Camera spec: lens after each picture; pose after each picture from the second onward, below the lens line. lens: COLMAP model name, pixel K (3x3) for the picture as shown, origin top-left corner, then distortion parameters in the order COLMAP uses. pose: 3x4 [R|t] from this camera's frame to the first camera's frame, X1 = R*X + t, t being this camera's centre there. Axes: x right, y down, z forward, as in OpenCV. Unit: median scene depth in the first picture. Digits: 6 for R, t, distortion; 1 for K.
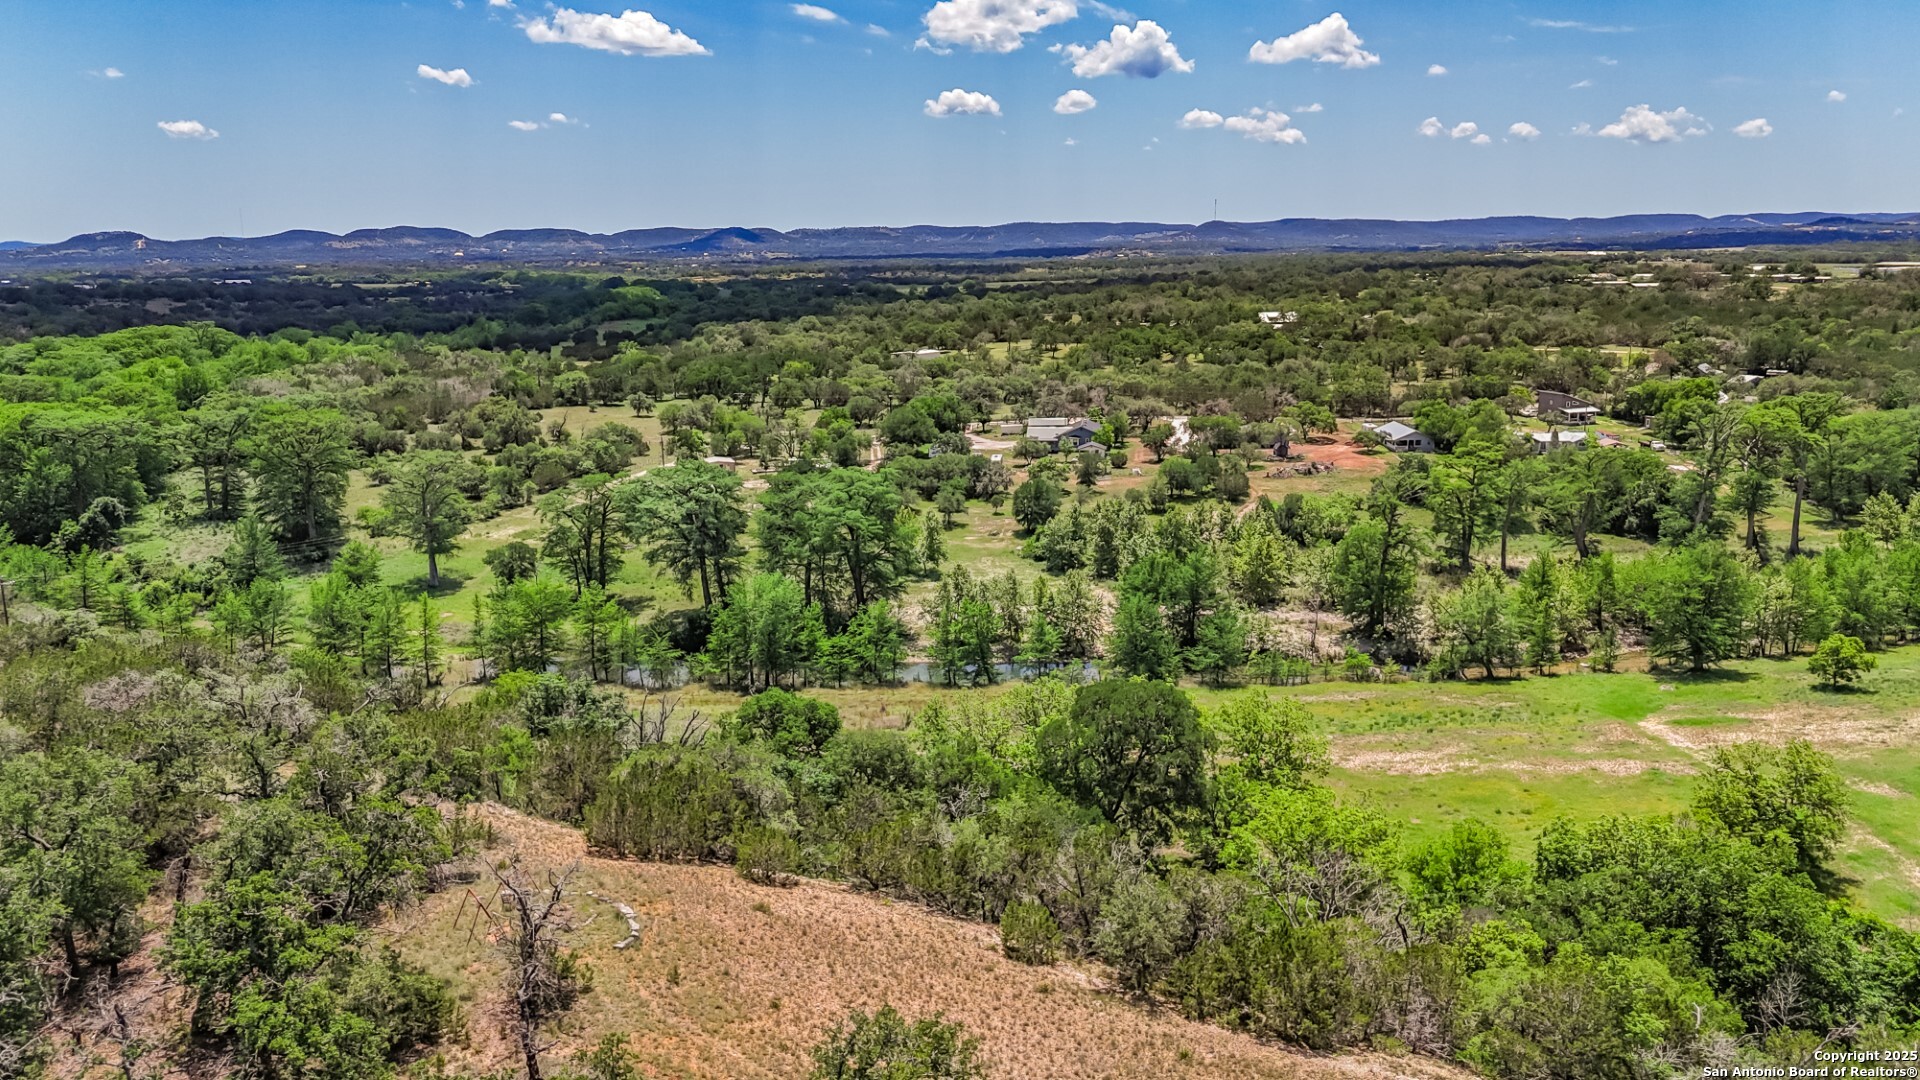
lens RADIAL K [[1351.2, 0, 1018.1], [0, 1351.2, 540.6], [0, 0, 1]] dist [0.051170, -0.041936]
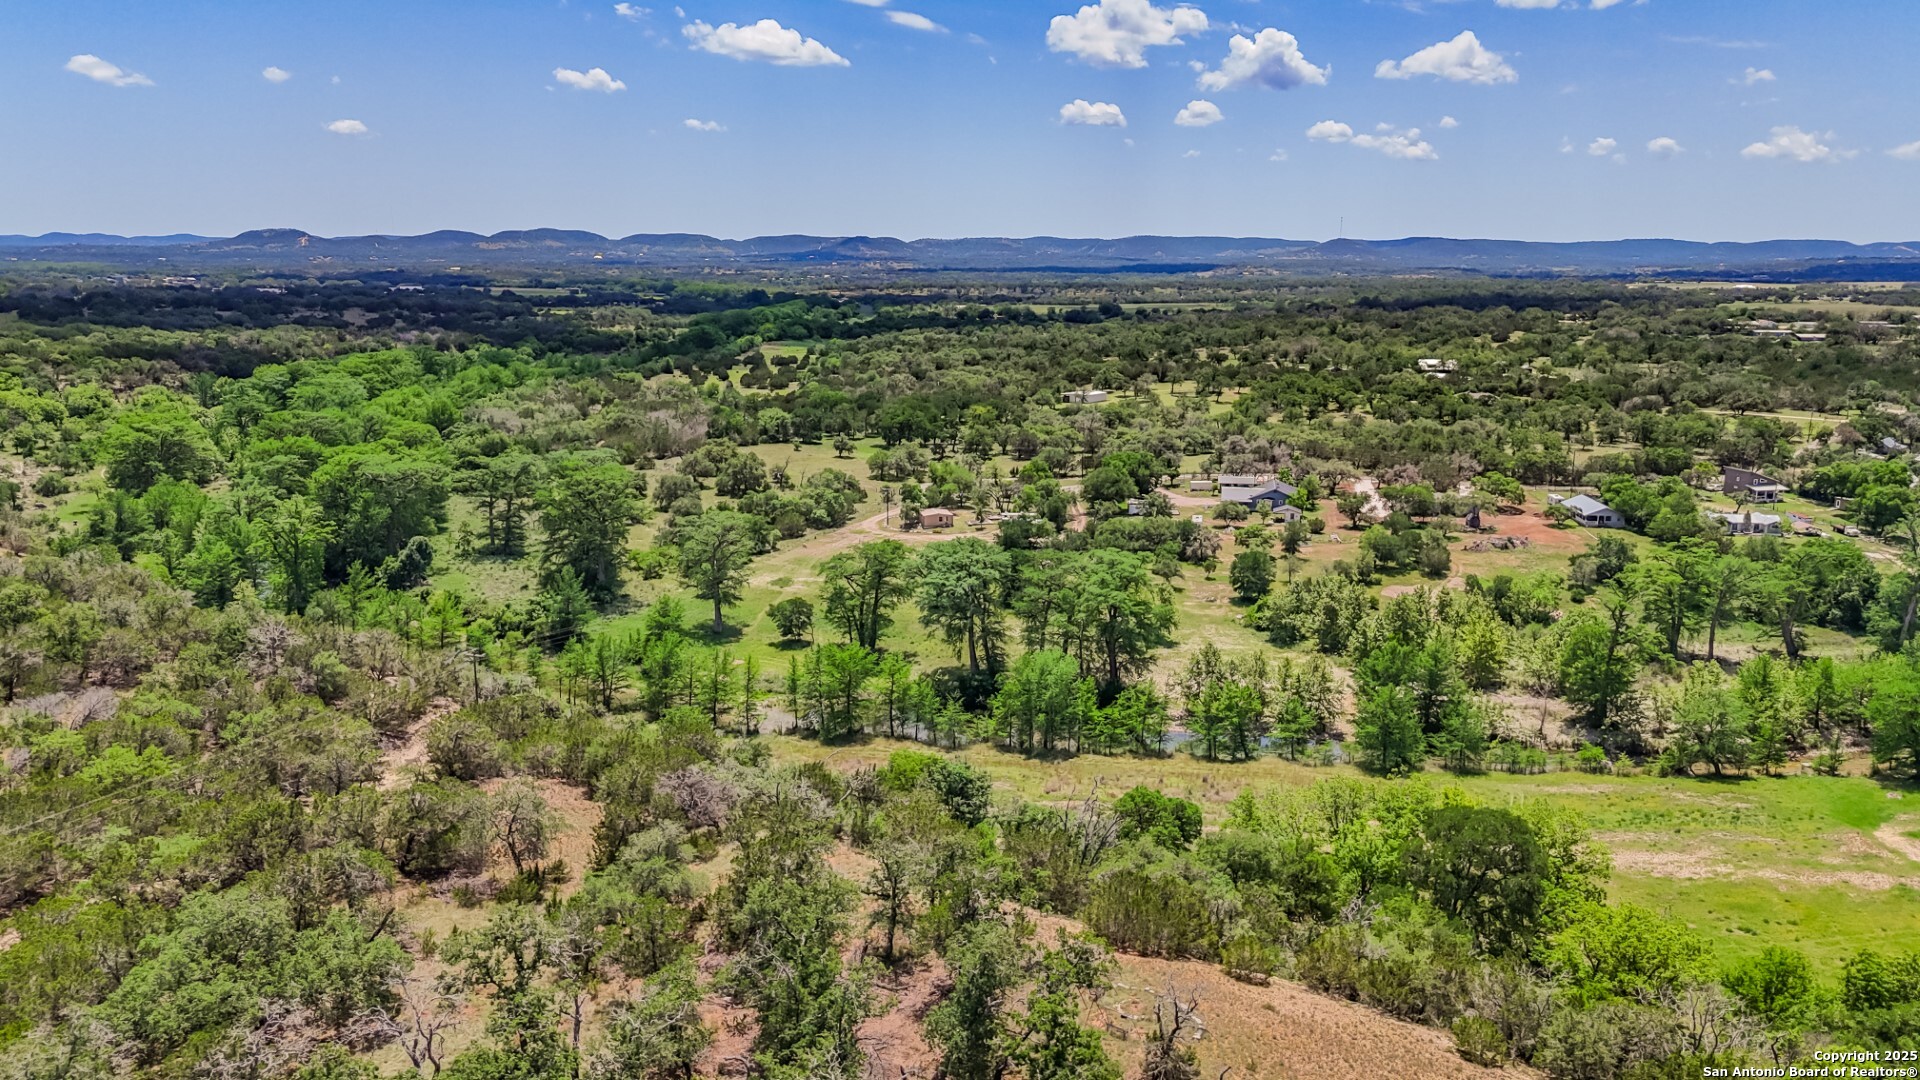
lens RADIAL K [[1351.2, 0, 1018.1], [0, 1351.2, 540.6], [0, 0, 1]] dist [0.051170, -0.041936]
pose [[0.996644, 0.035247, -0.073887, -0.079365], [-0.035519, 0.999366, -0.002376, -0.037552], [0.073757, 0.004992, 0.997264, -0.073003]]
